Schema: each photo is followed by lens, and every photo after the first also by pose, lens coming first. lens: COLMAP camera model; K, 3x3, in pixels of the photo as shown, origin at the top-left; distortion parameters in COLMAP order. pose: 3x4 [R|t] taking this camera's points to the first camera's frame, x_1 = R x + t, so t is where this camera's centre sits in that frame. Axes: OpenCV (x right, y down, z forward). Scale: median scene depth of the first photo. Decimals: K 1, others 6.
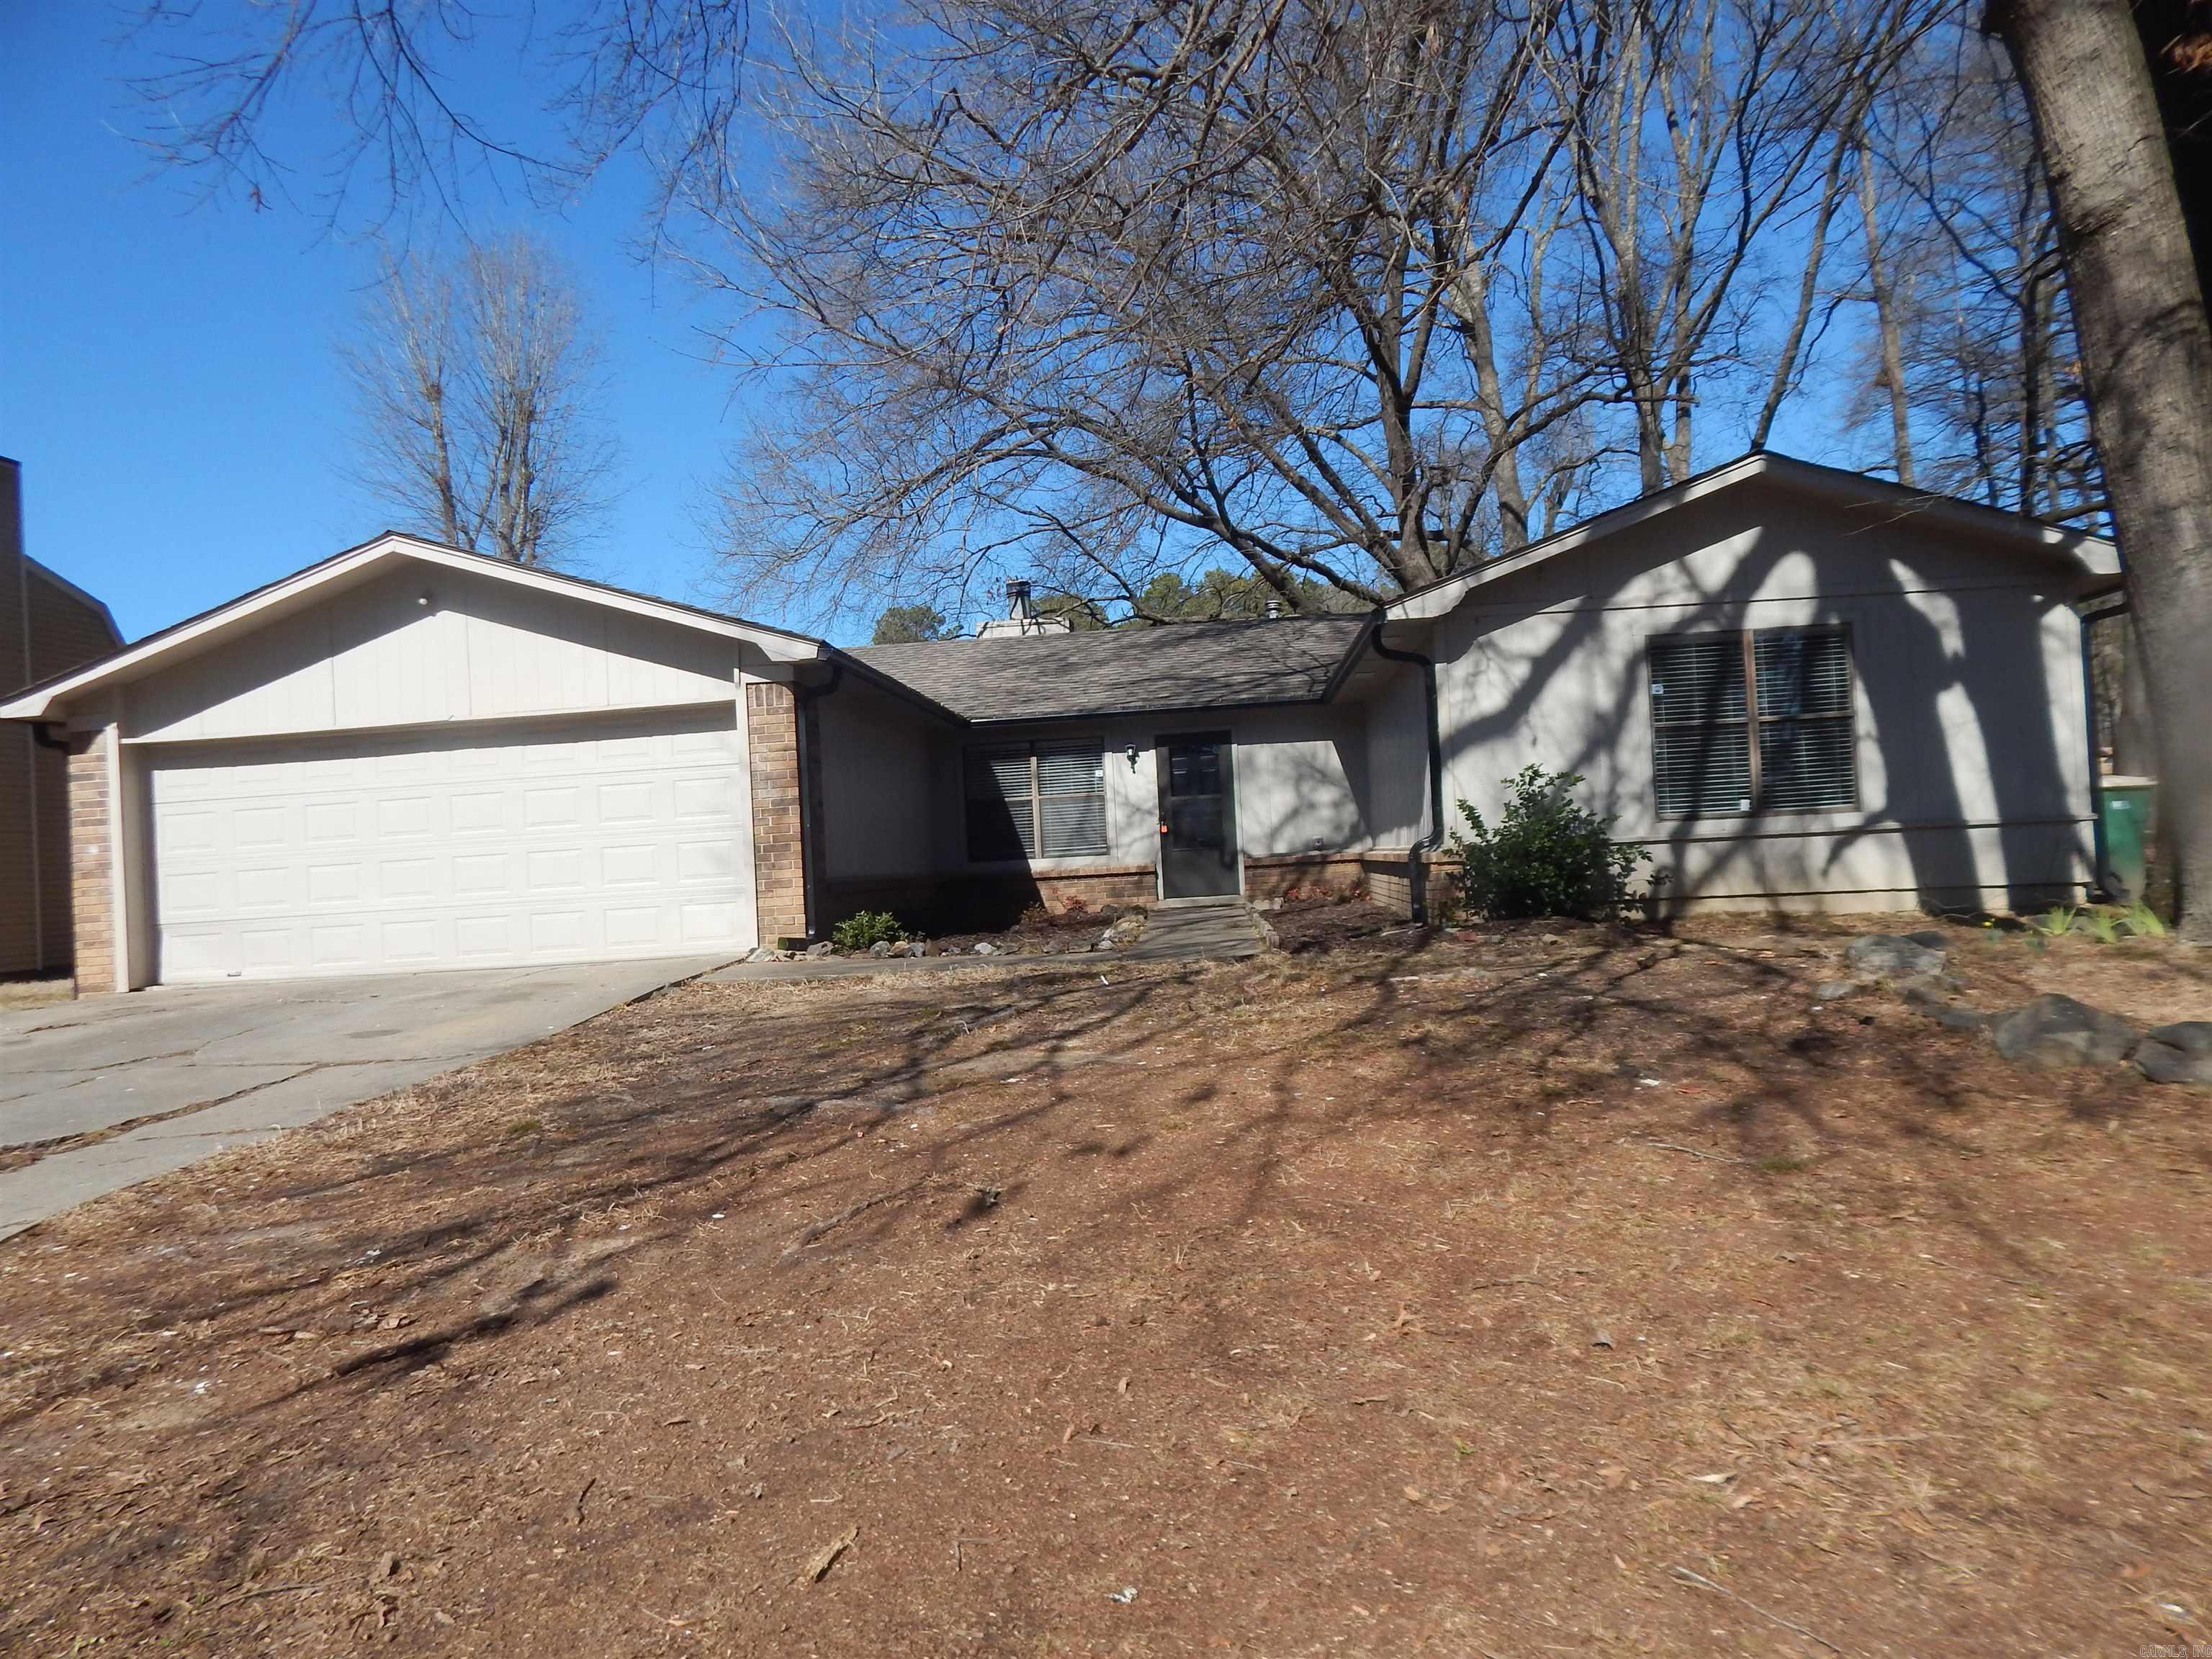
lens RADIAL K [[1456.3, 0, 1106.0], [0, 1456.3, 829.5], [0, 0, 1]] dist [-0.003441, -0.010378]
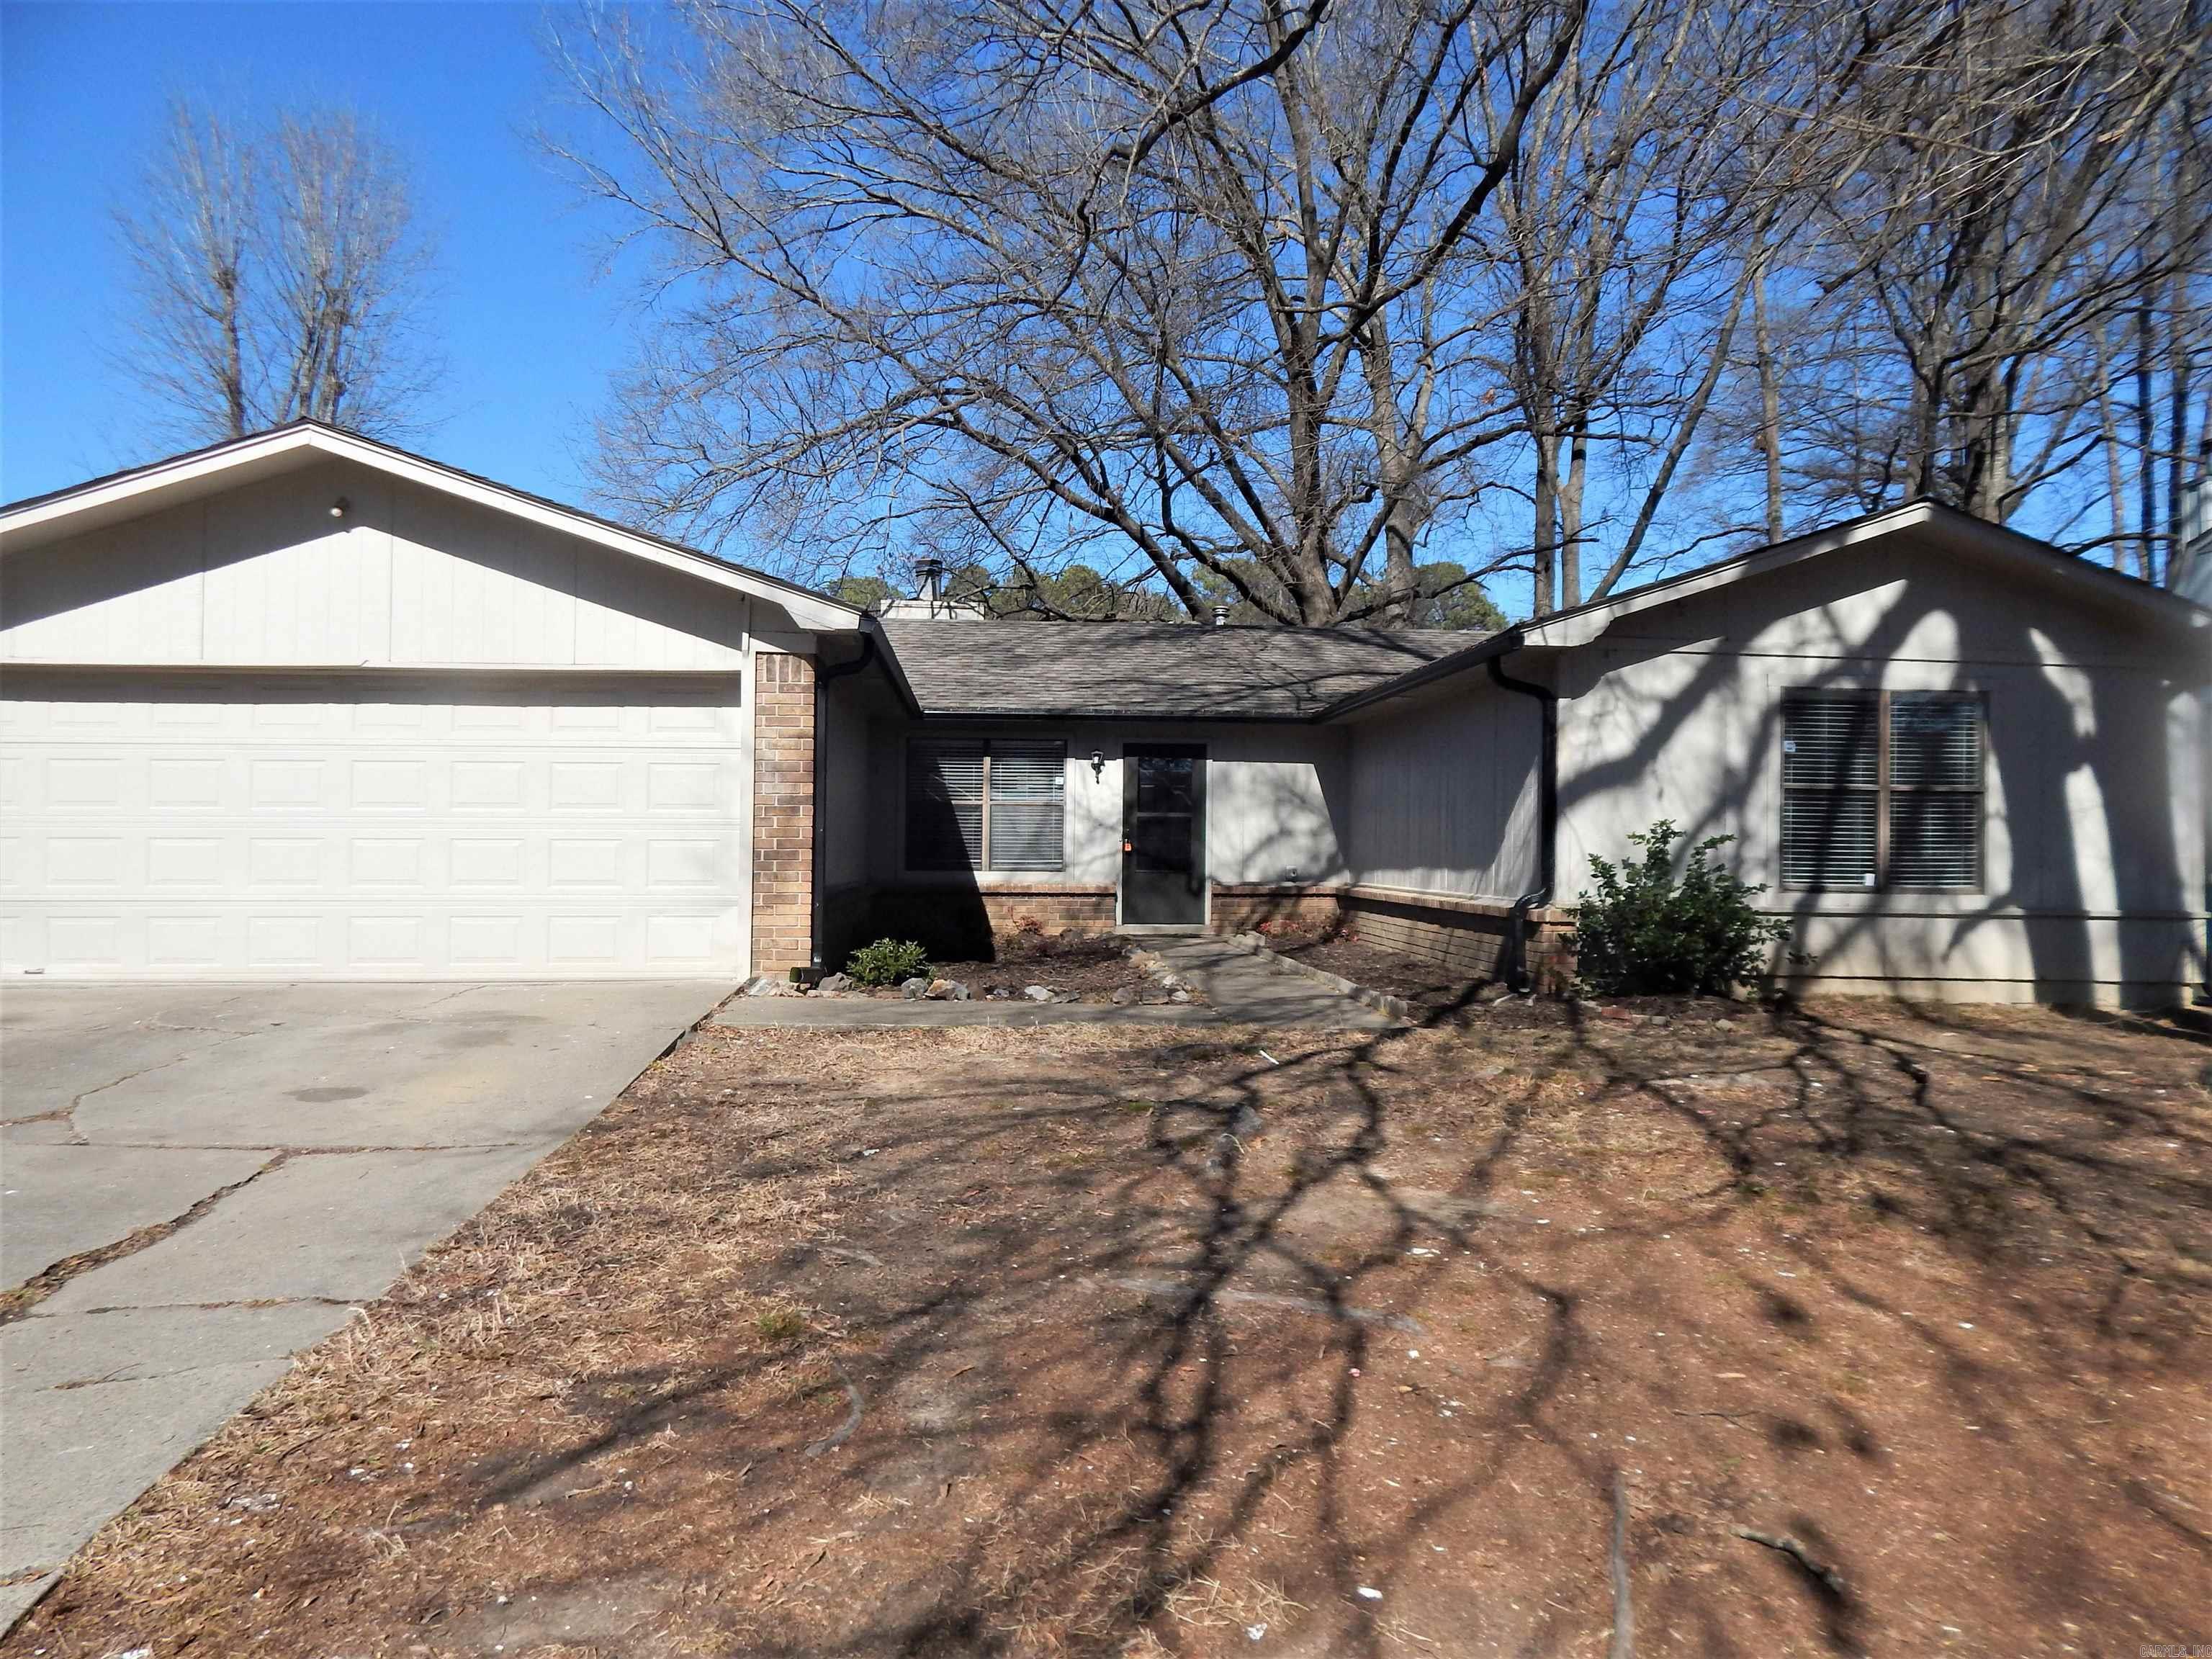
lens RADIAL K [[1456.3, 0, 1106.0], [0, 1456.3, 829.5], [0, 0, 1]] dist [-0.003441, -0.010378]
pose [[0.985145, 0.068006, 0.157685, -0.176245], [-0.068438, 0.997652, -0.002695, -0.012033], [-0.157498, -0.008137, 0.987486, 0.159525]]
